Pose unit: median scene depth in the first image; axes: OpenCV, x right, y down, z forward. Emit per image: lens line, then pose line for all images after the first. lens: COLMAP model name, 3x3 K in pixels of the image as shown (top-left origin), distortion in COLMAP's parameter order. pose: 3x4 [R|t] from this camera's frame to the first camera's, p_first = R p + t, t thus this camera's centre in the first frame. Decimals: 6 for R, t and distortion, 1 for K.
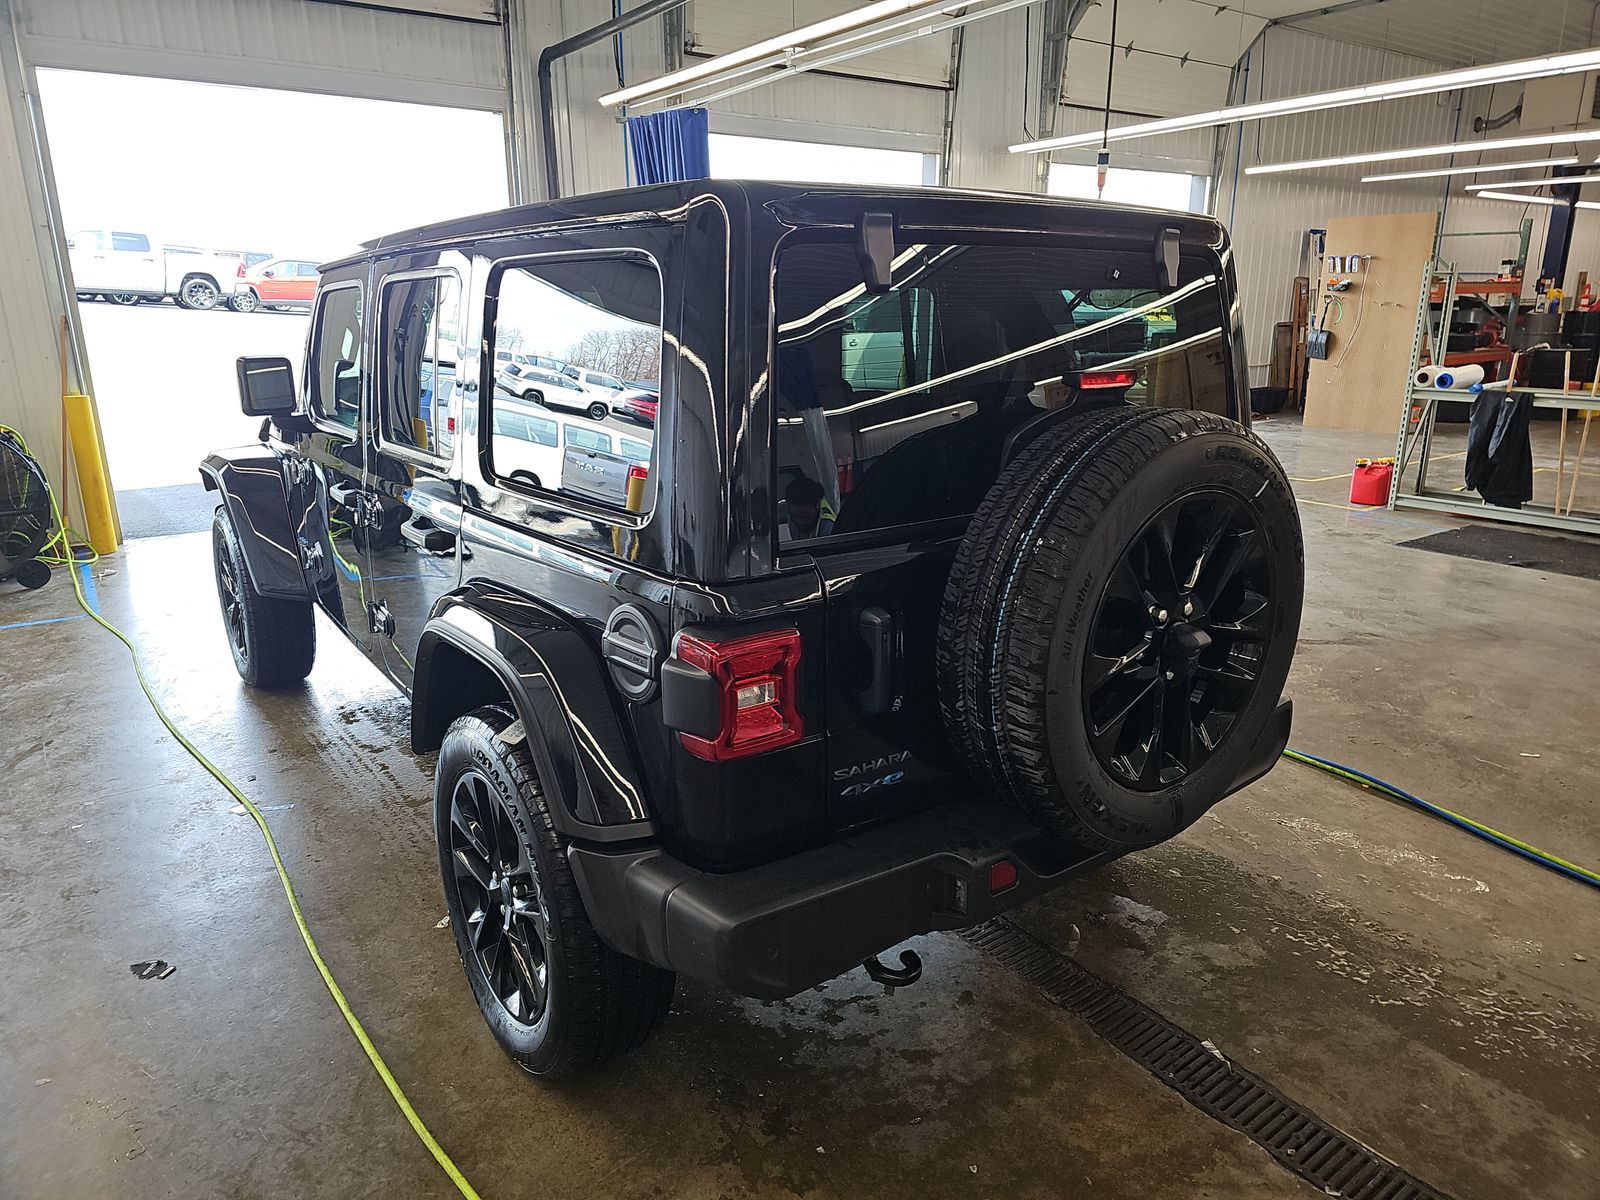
lens RADIAL K [[1062.8, 0, 794.2], [0, 1062.8, 631.6], [0, 0, 1]] dist [0.025902, -0.017027]
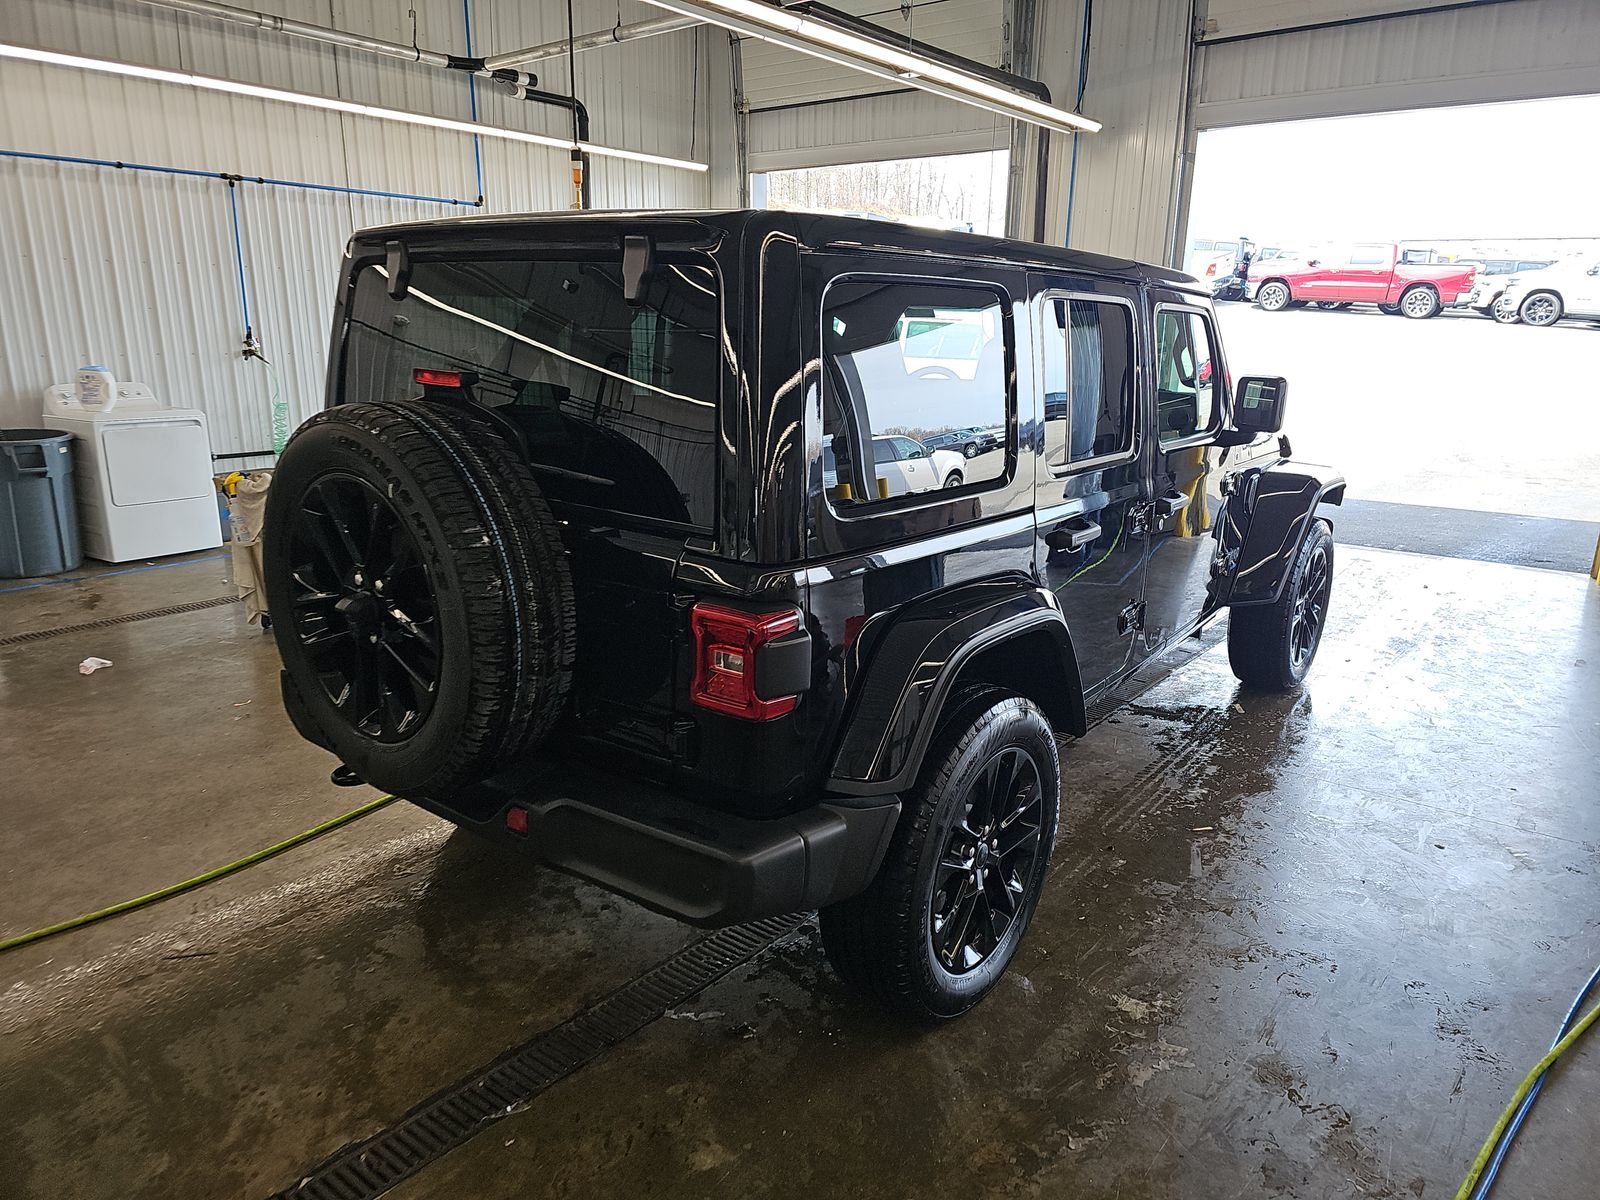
lens RADIAL K [[1062.8, 0, 810.4], [0, 1062.8, 596.1], [0, 0, 1]] dist [0.025902, -0.017027]
pose [[0.262823, 0.256259, -0.930191, 1.084394], [-0.296986, 0.938763, 0.174708, -0.242871], [0.918000, 0.230336, 0.322833, 0.743737]]
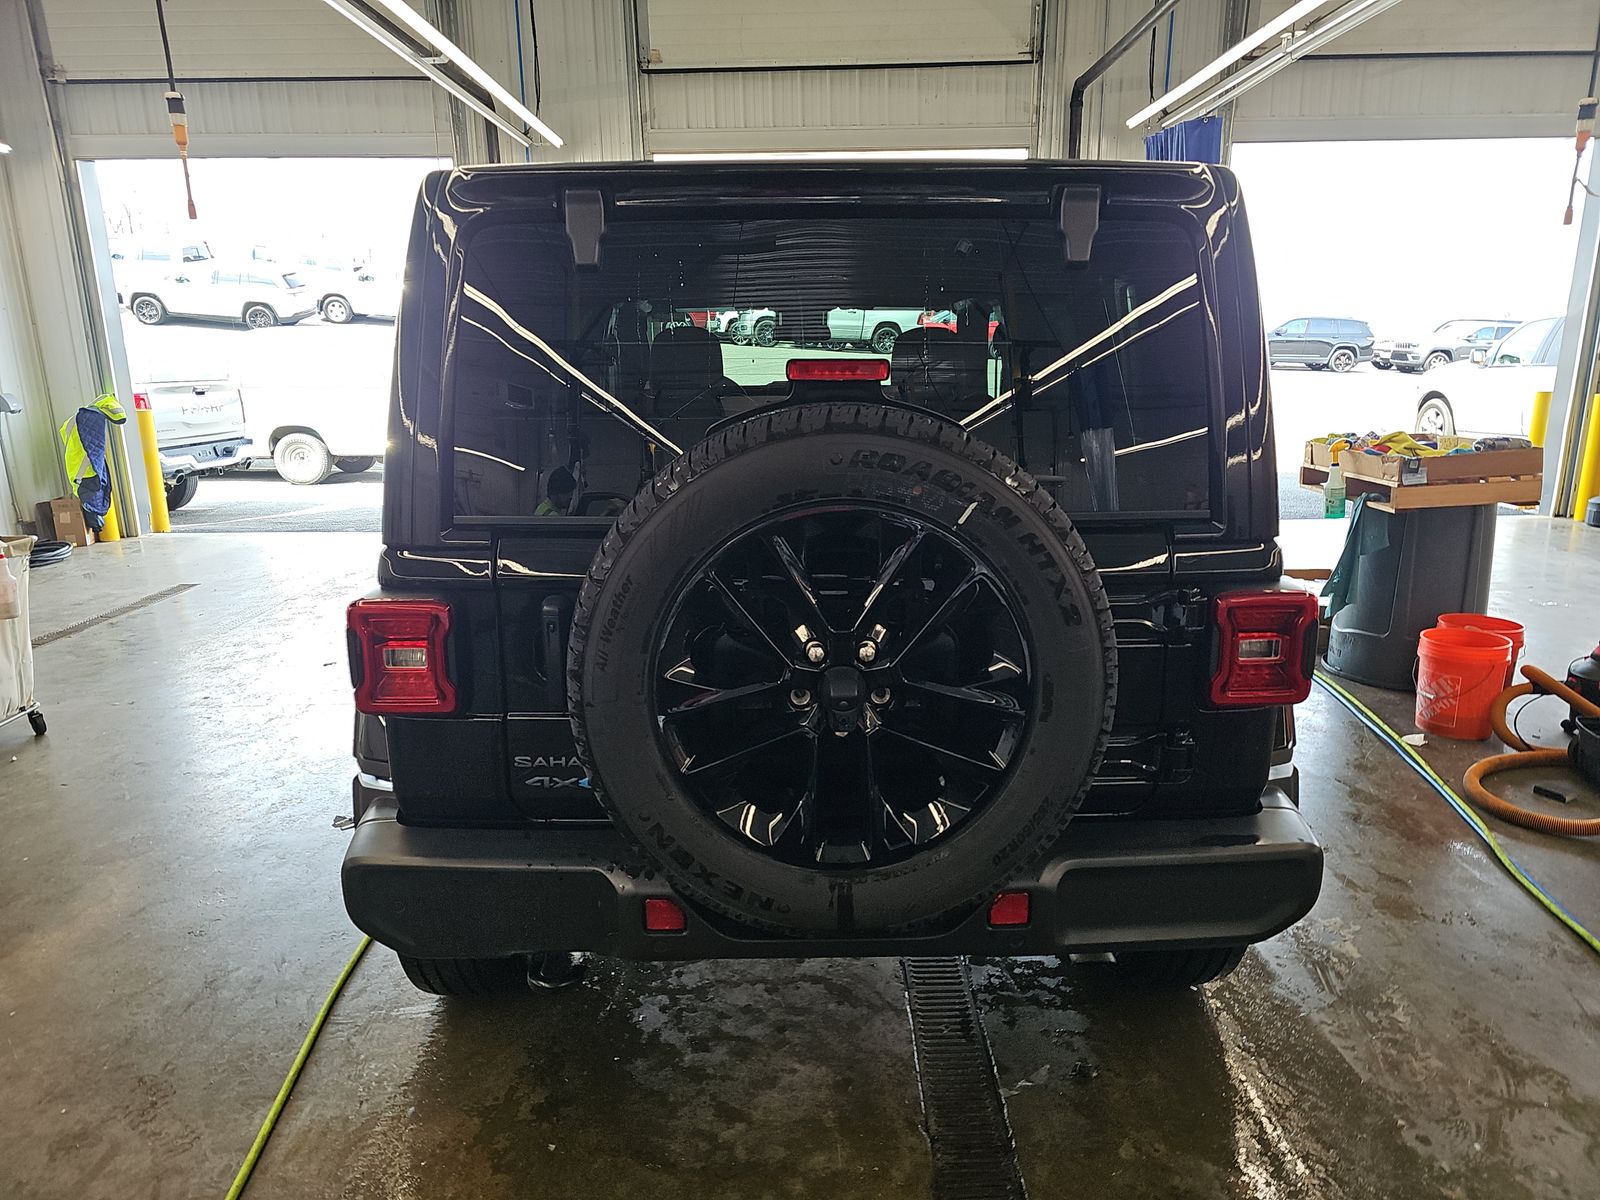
lens RADIAL K [[1062.8, 0, 790.6], [0, 1062.8, 604.4], [0, 0, 1]] dist [0.025902, -0.017027]
pose [[0.808172, 0.134532, -0.573375, 0.551780], [-0.165038, 0.986286, -0.001207, -0.035077], [0.565349, 0.095604, 0.819292, 0.210393]]
